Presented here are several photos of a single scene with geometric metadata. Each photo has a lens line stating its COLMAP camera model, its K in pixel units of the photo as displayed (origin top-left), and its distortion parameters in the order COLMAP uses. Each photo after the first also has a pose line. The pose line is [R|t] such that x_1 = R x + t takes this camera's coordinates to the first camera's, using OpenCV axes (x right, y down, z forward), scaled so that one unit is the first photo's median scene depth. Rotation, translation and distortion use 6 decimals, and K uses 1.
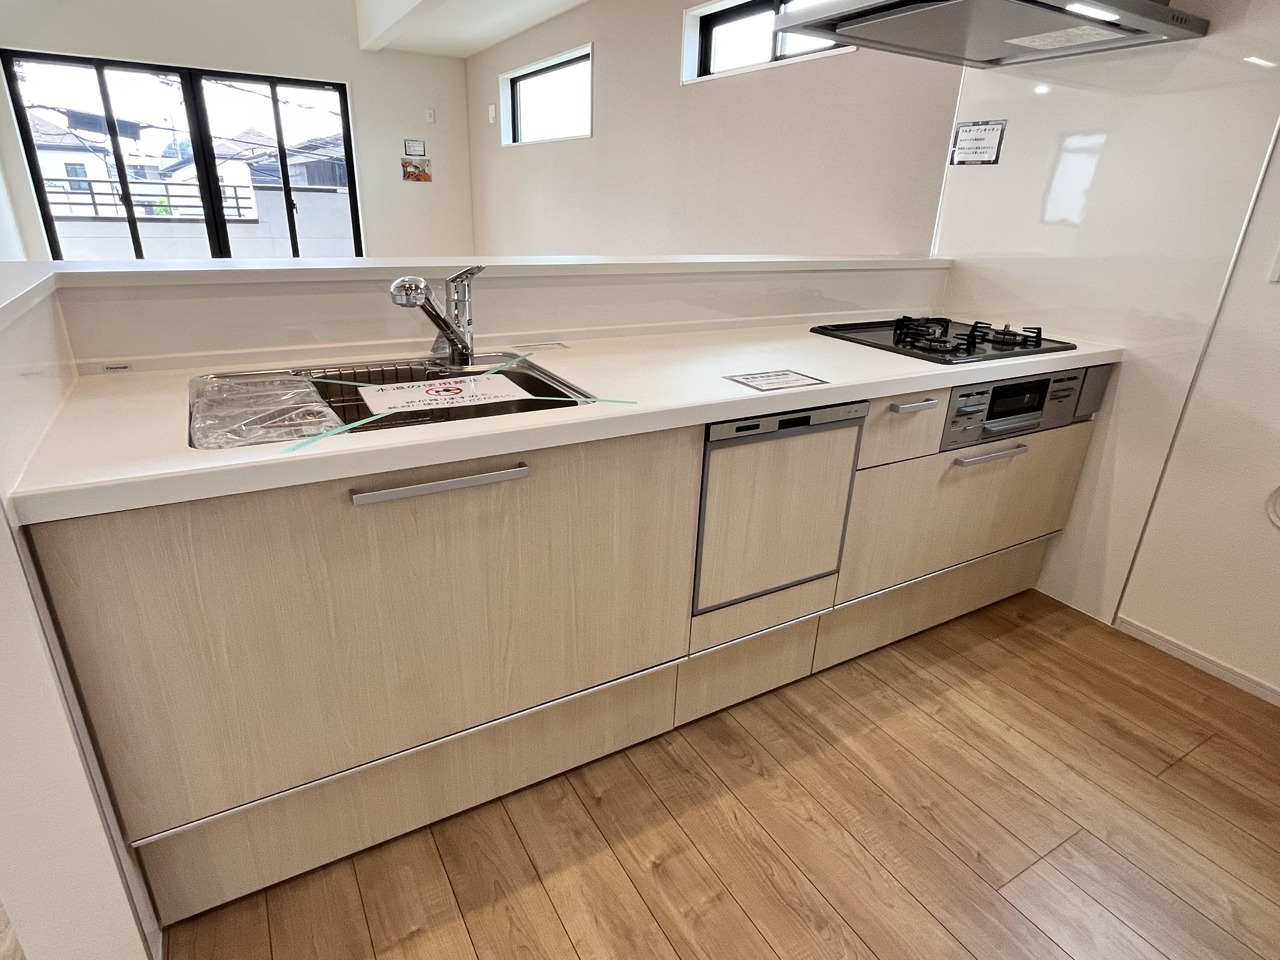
lens RADIAL K [[704.0, 0, 640.2], [0, 704.0, 477.6], [0, 0, 1]] dist [-0.004663, 0.000200]
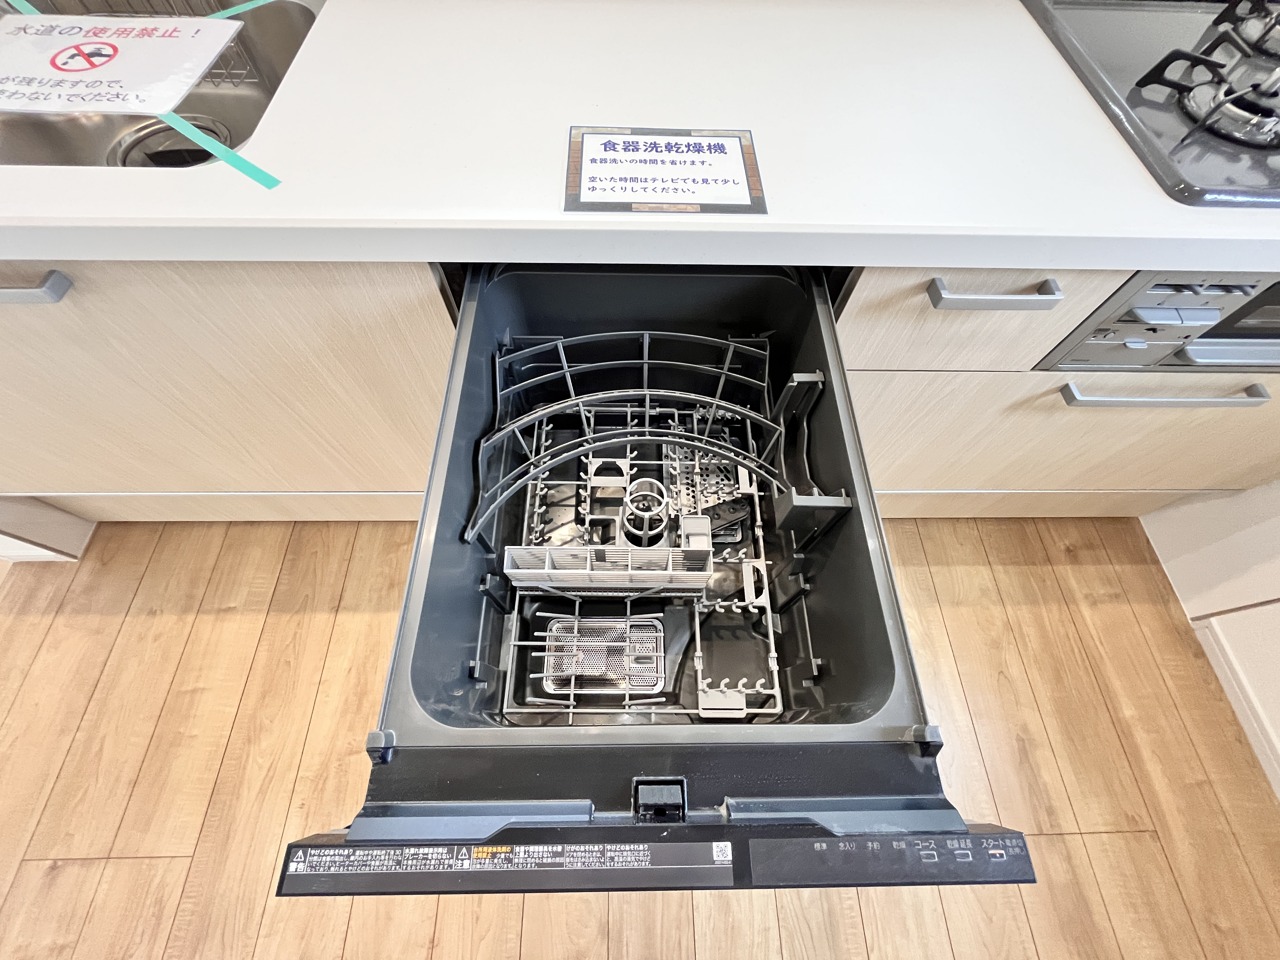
lens RADIAL K [[512.0, 0, 635.6], [0, 512.0, 478.7], [0, 0, 1]] dist [-0.003178, -0.000234]
pose [[0.870434, 0.430597, -0.238604, 0.353969], [-0.175748, 0.724555, 0.666433, -0.215306], [0.459845, -0.538152, 0.706353, 0.664496]]
